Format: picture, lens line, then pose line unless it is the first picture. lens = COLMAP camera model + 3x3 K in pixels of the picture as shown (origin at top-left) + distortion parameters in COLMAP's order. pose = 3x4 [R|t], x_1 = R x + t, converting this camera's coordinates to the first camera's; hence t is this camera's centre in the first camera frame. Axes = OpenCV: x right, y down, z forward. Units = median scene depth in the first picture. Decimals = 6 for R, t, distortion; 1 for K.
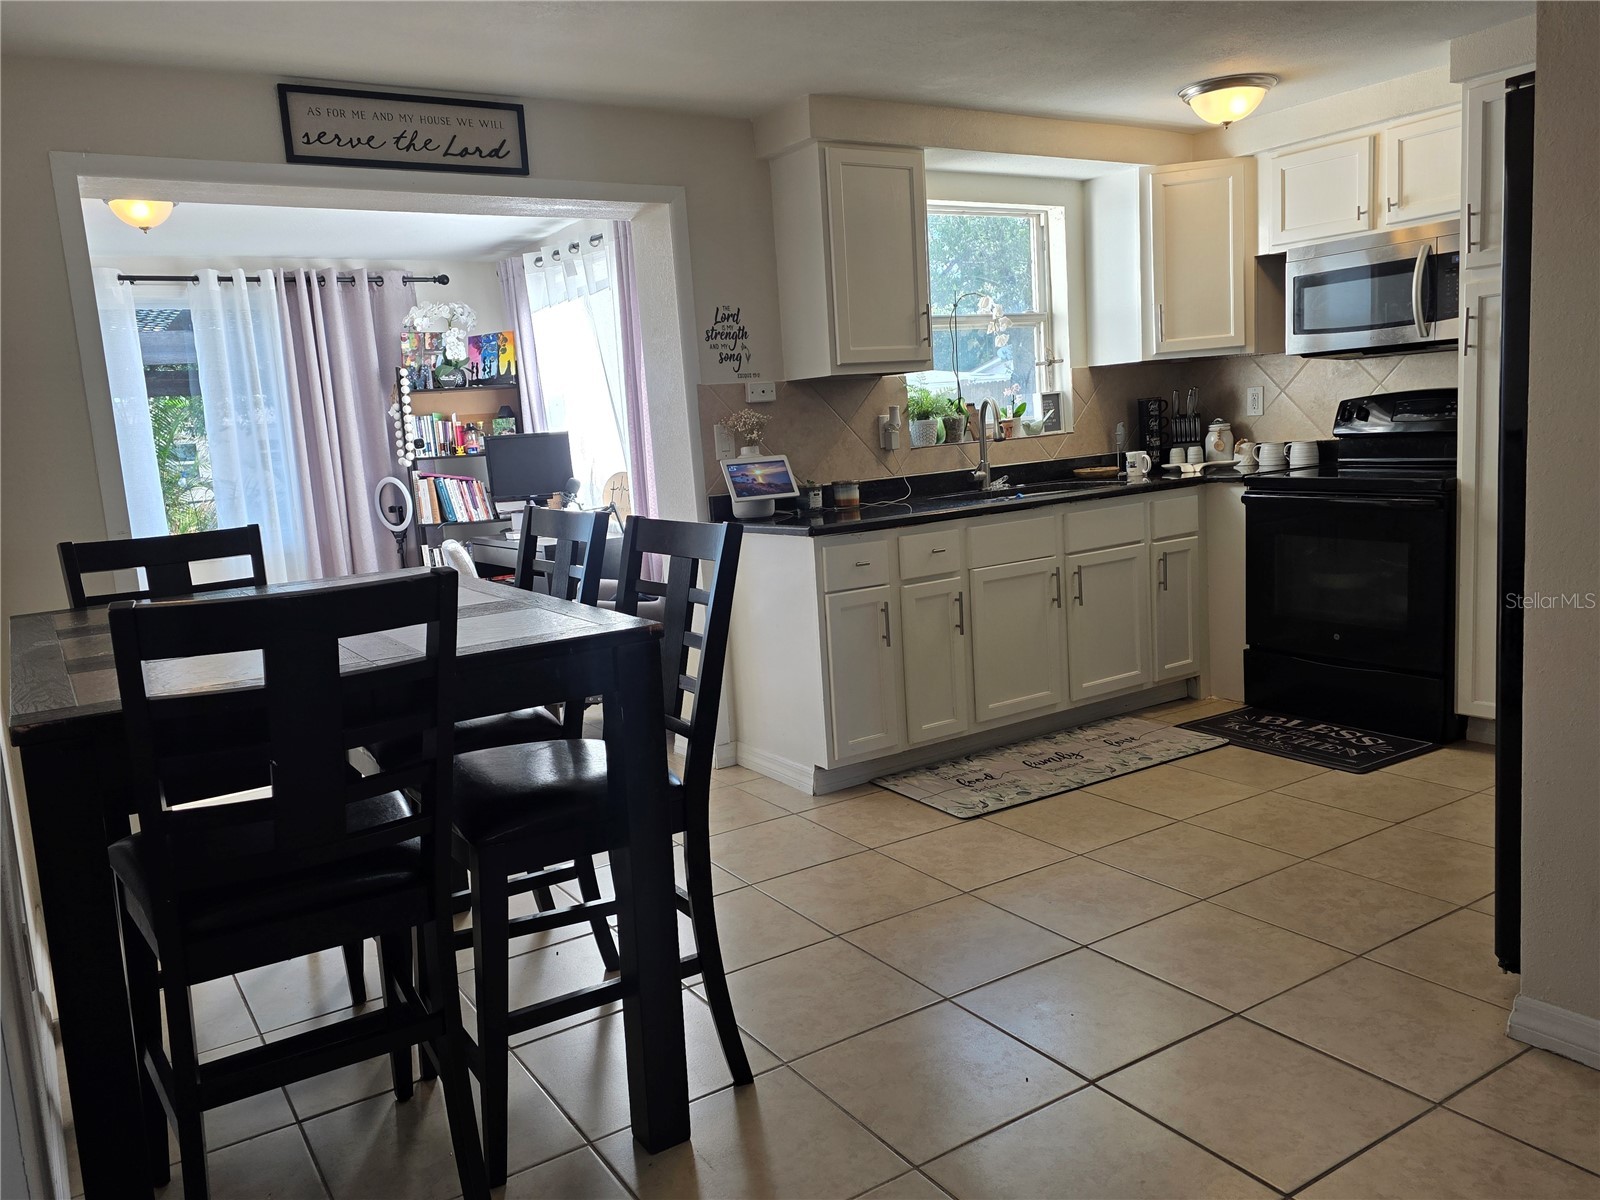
lens RADIAL K [[1212.0, 0, 786.5], [0, 1212.0, 598.8], [0, 0, 1]] dist [0.084897, -0.087521]
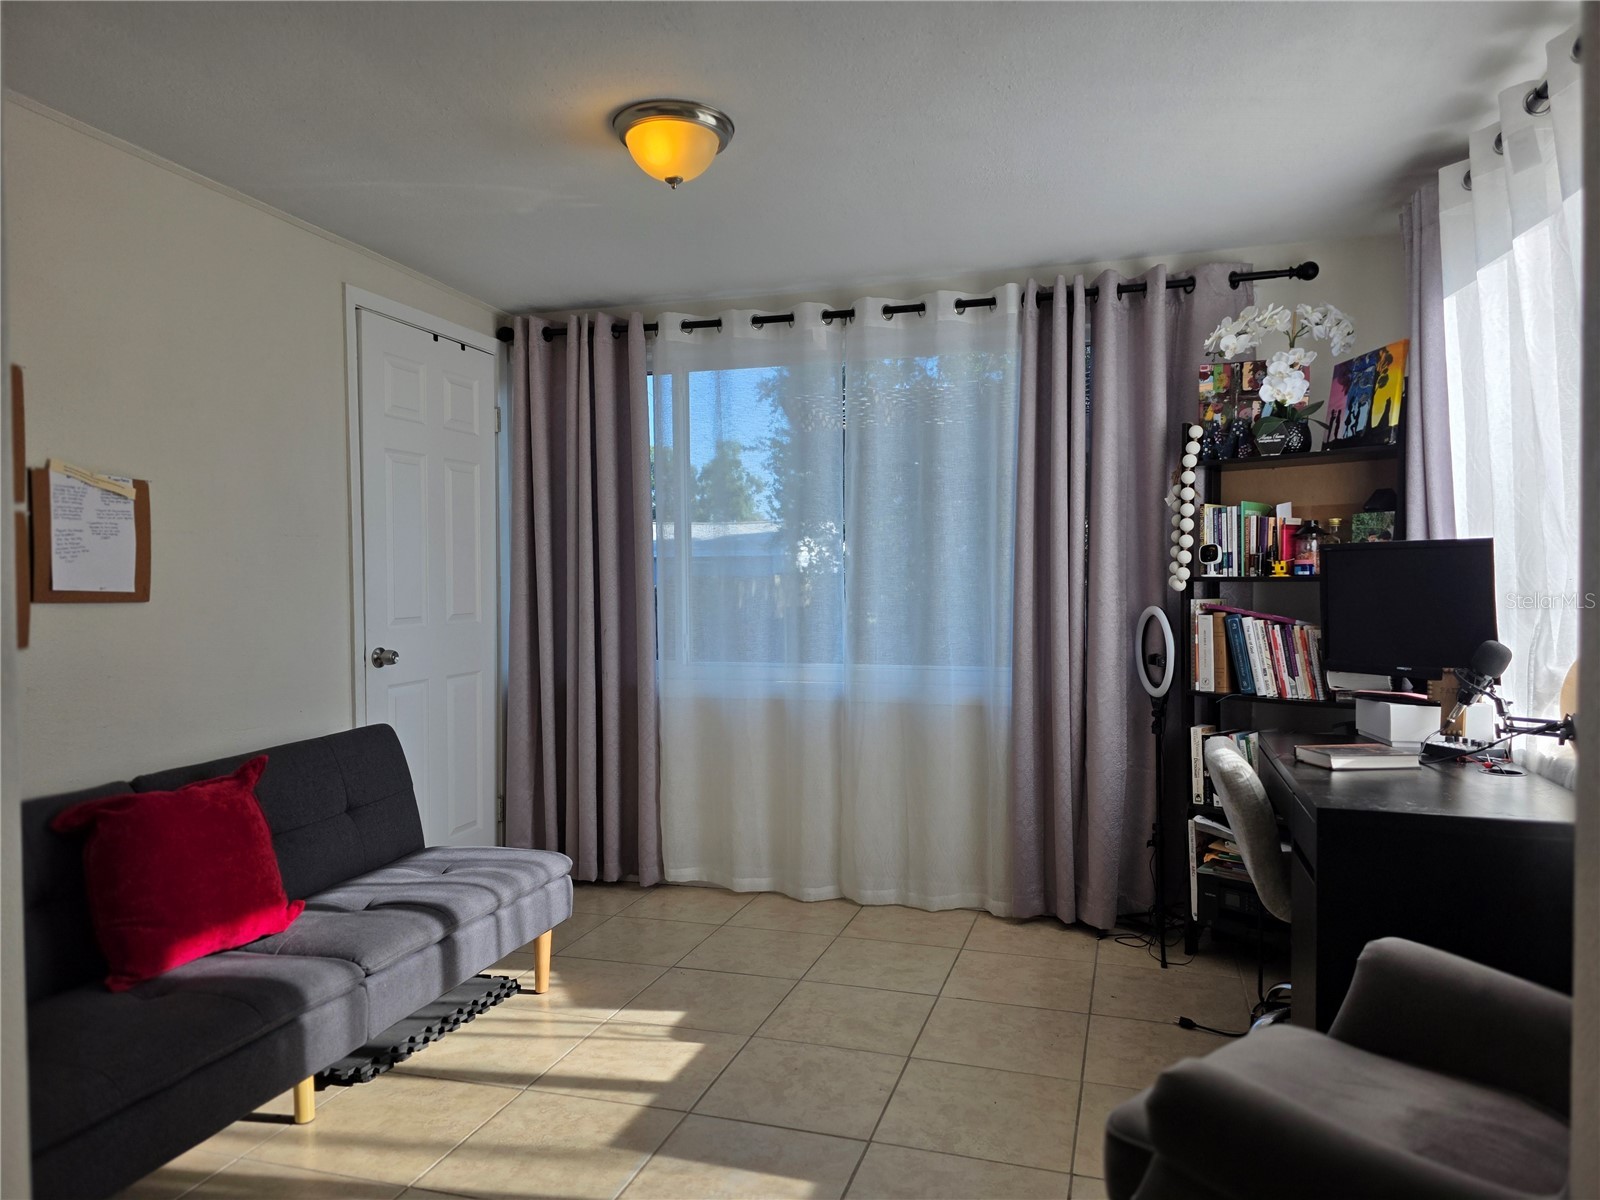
lens RADIAL K [[1077.8, 0, 799.5], [0, 1077.8, 619.0], [0, 0, 1]] dist [0.069496, -0.061401]
pose [[0.641388, 0.093421, -0.761507, -0.040053], [-0.148816, 0.988857, -0.004031, -0.088270], [0.752645, 0.115910, 0.648144, 0.708358]]
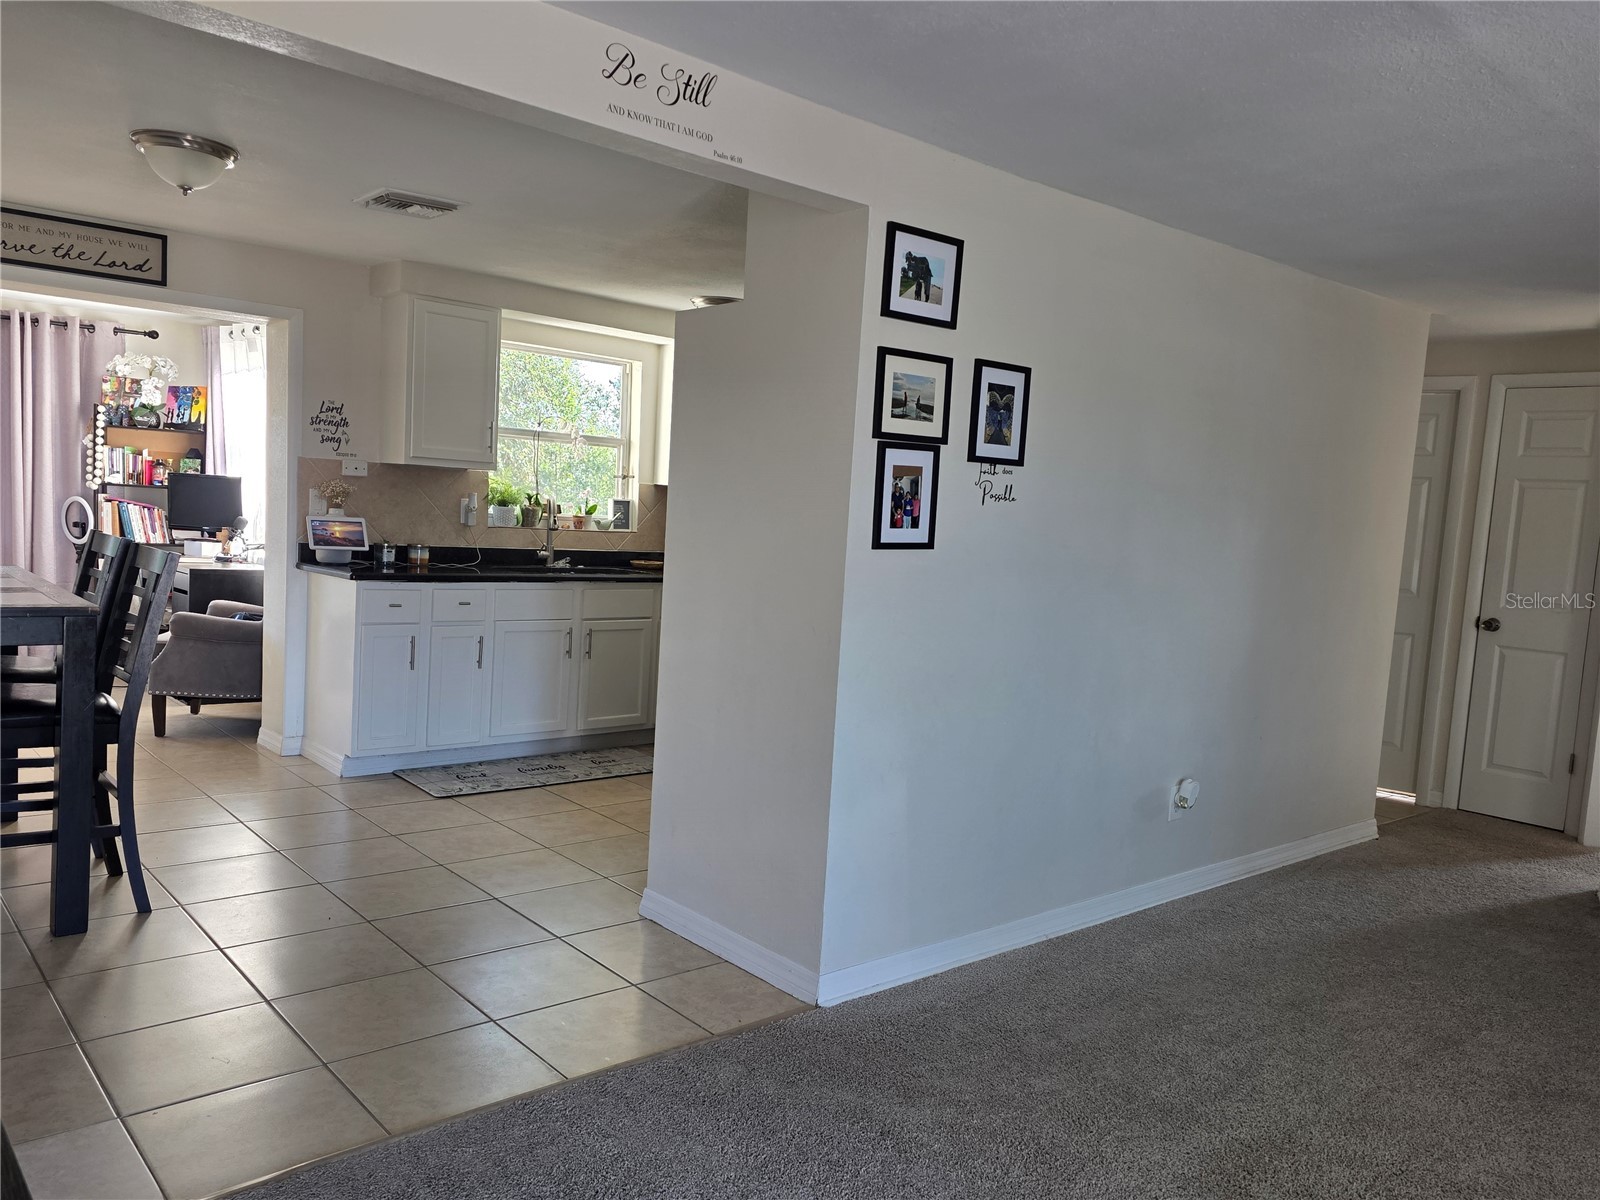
lens RADIAL K [[1212.0, 0, 801.4], [0, 1212.0, 618.9], [0, 0, 1]] dist [0.084897, -0.087521]
pose [[0.981744, 0.113932, 0.152309, 0.243281], [-0.106013, 0.992603, -0.059167, 0.015154], [-0.157923, 0.041940, 0.986560, -0.332800]]
